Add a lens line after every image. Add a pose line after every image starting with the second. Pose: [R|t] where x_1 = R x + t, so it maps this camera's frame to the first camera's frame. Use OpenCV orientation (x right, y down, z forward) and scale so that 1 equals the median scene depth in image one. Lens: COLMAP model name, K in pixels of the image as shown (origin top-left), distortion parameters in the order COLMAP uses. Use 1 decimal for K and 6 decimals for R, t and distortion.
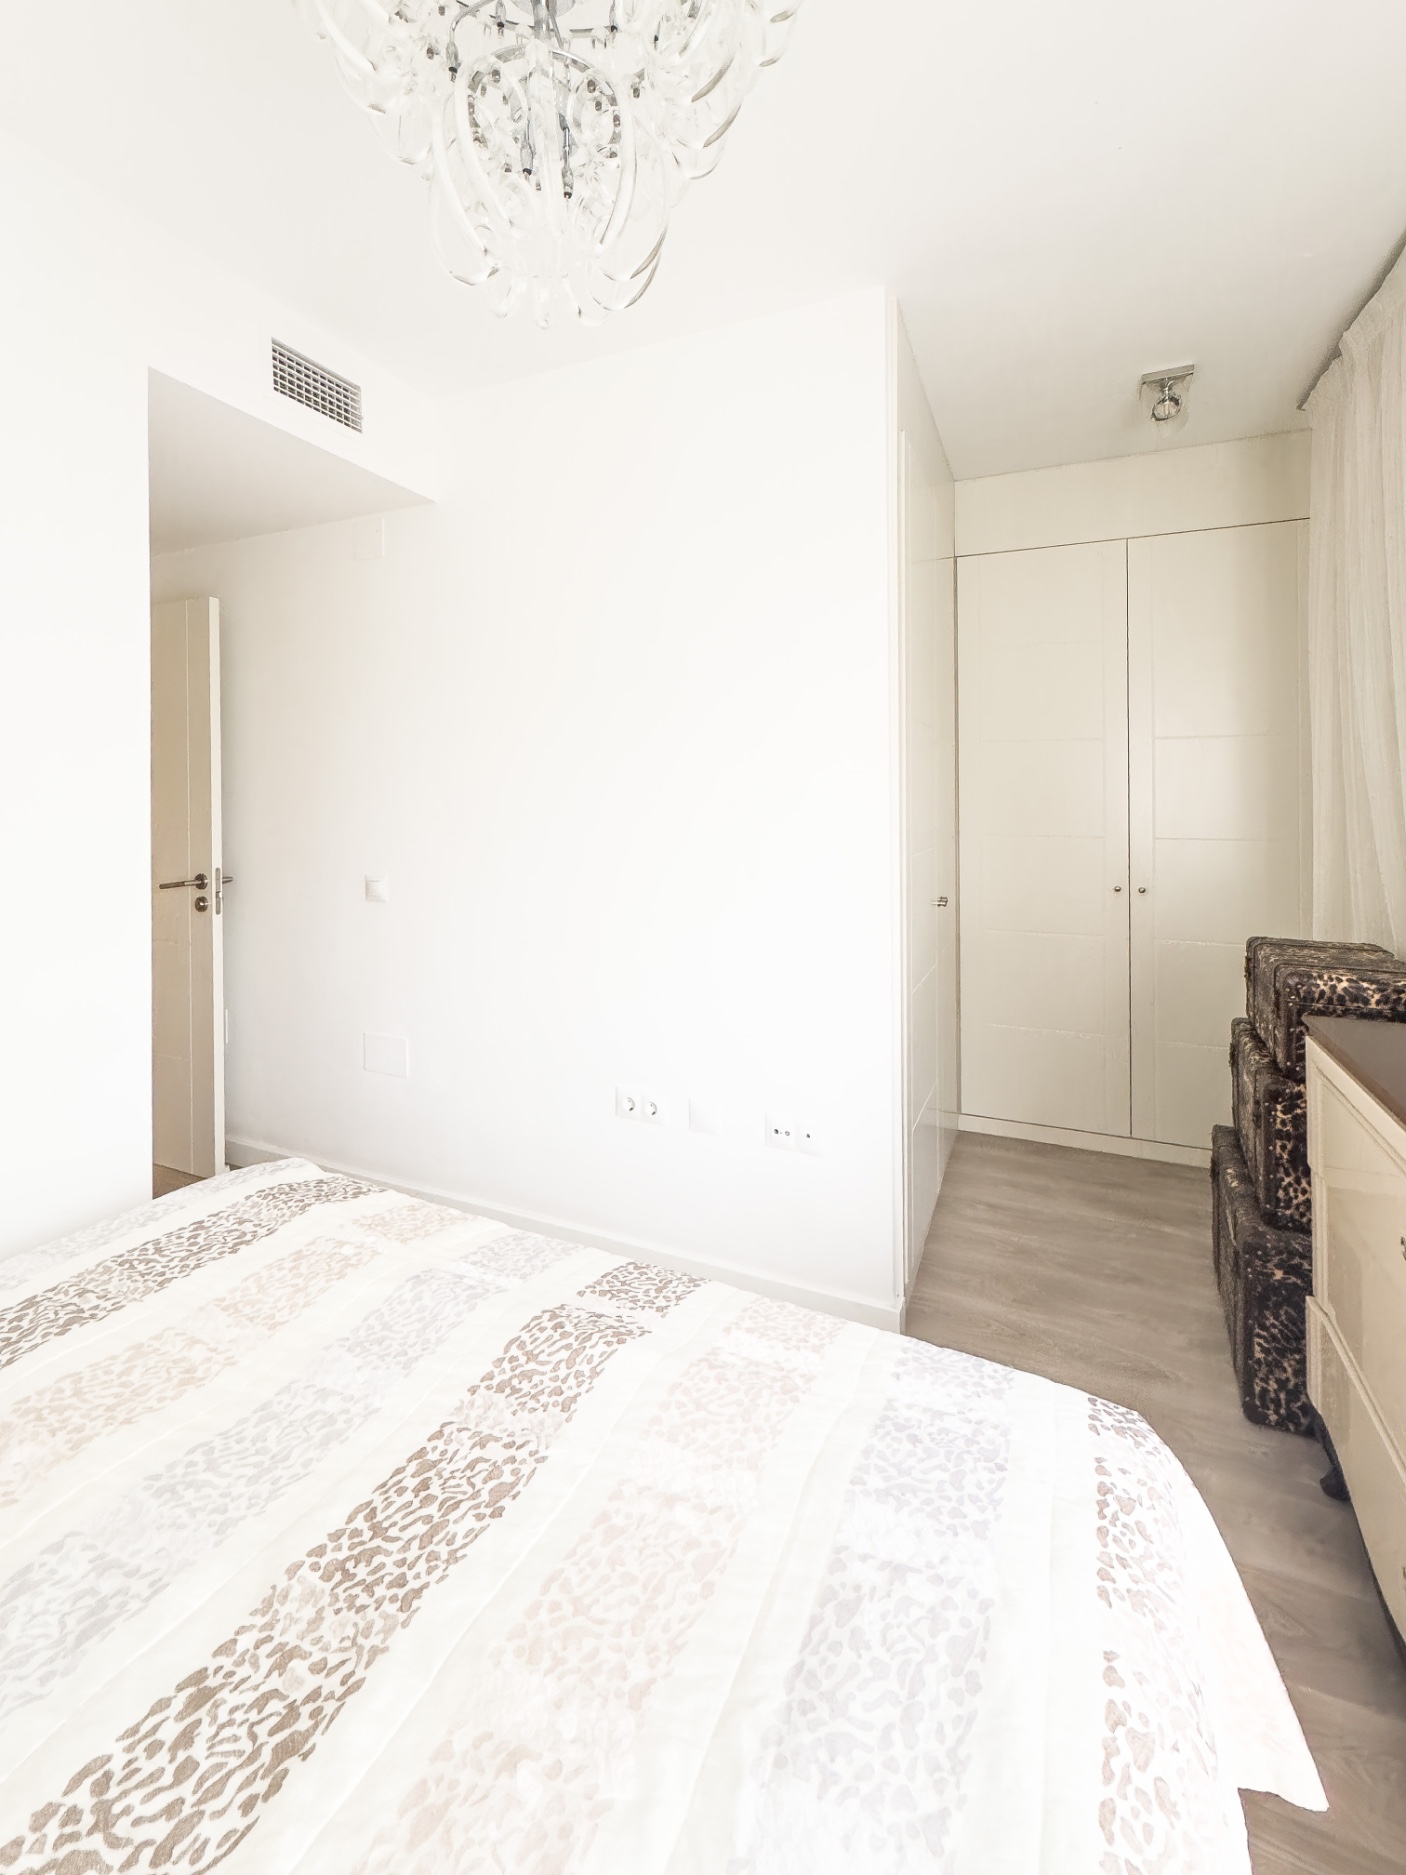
lens RADIAL K [[794.1, 0, 715.7], [0, 794.1, 785.1], [0, 0, 1]] dist [-0.001070, -0.000453]
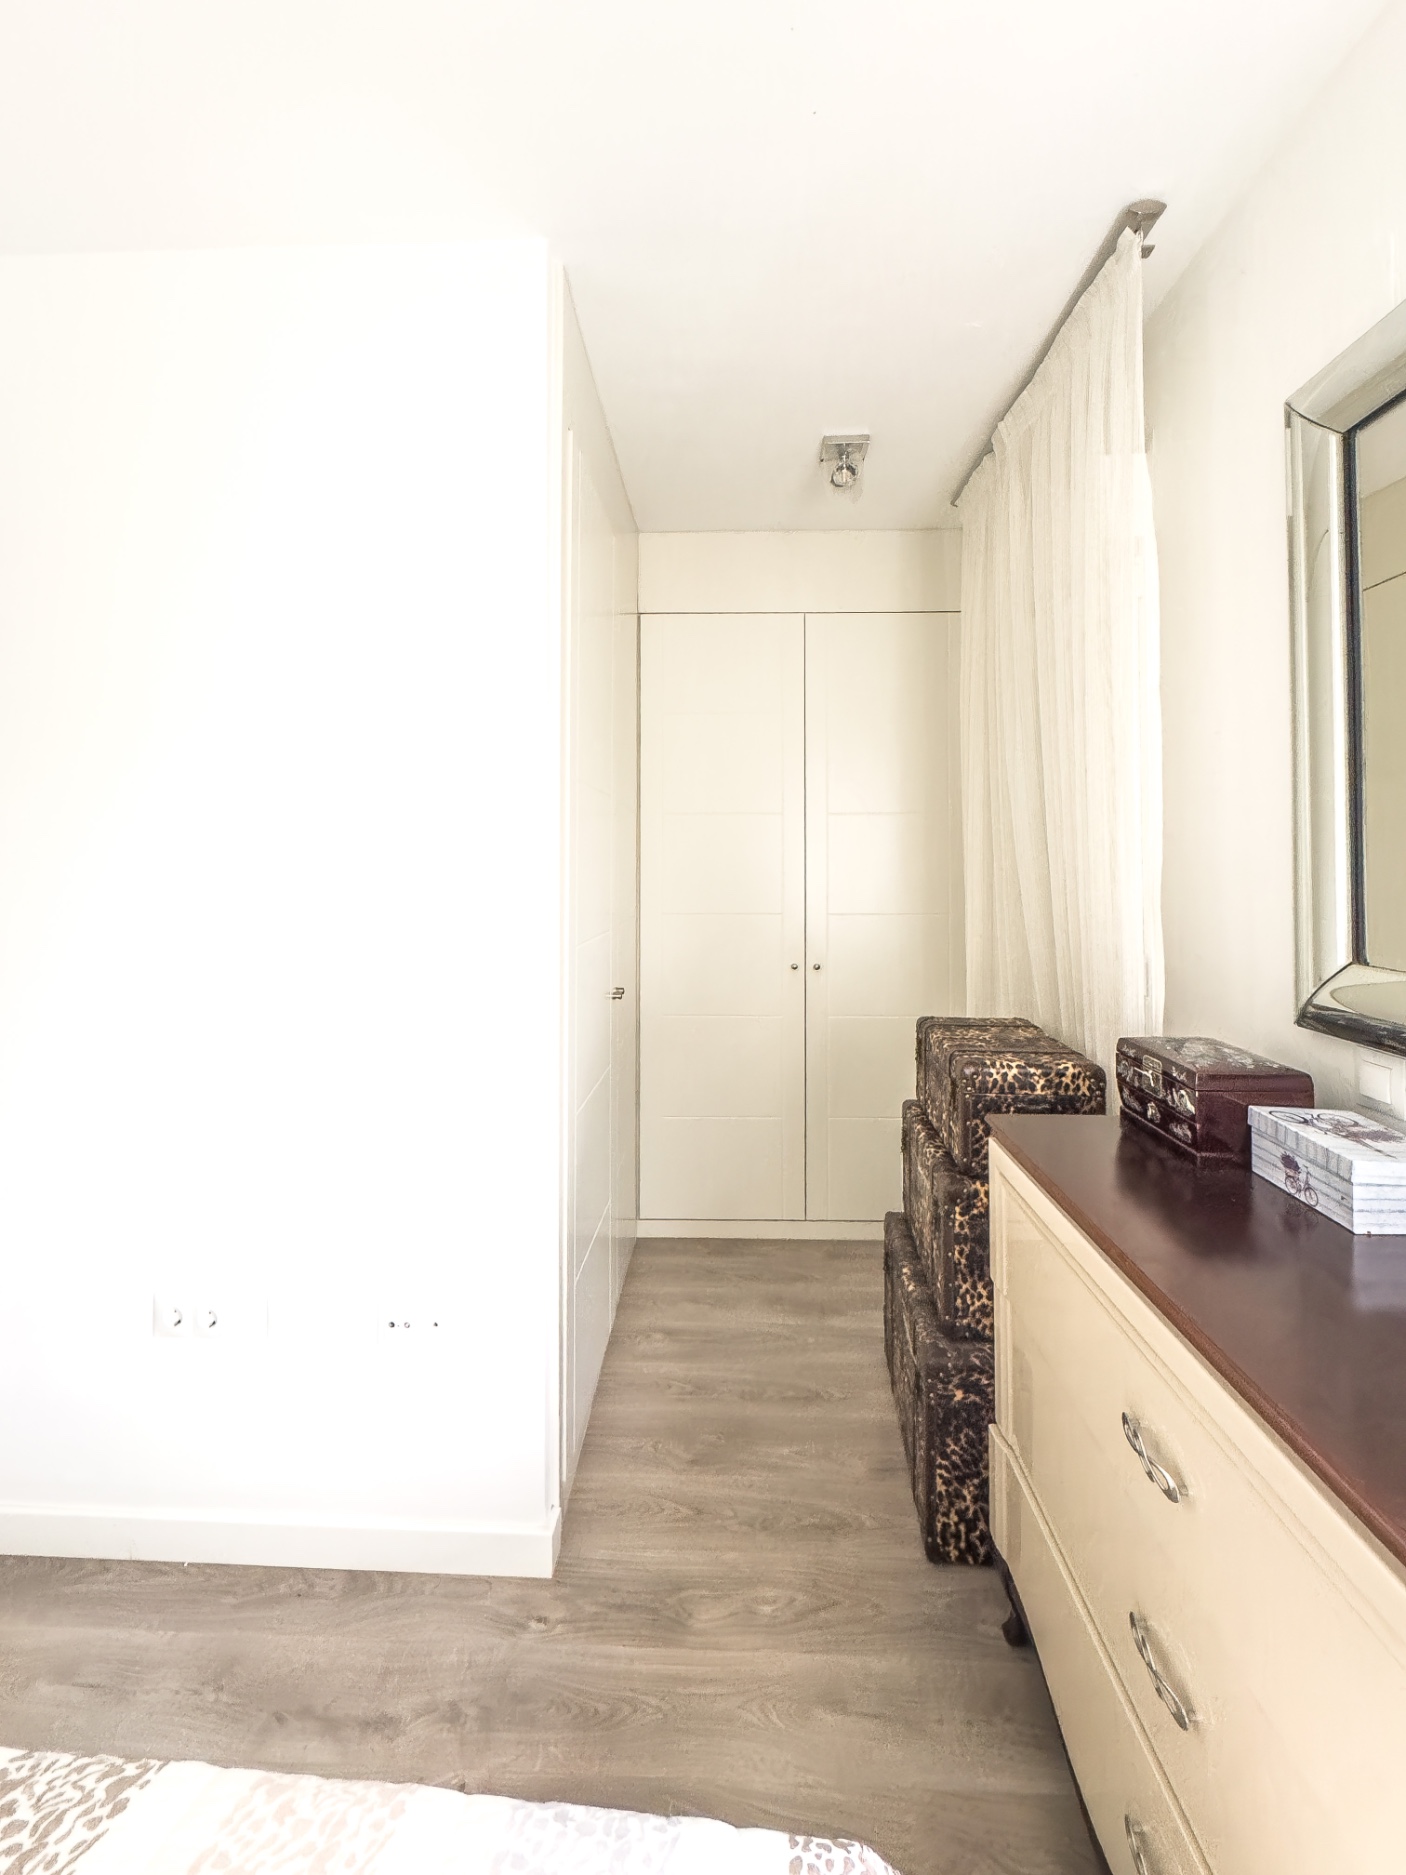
lens RADIAL K [[761.2, 0, 704.9], [0, 761.2, 839.1], [0, 0, 1]] dist [-0.001464, -0.000401]
pose [[0.933851, 0.014893, 0.357353, 0.106720], [-0.006844, 0.999694, -0.023778, -0.005387], [-0.357598, 0.019760, 0.933667, 0.262378]]
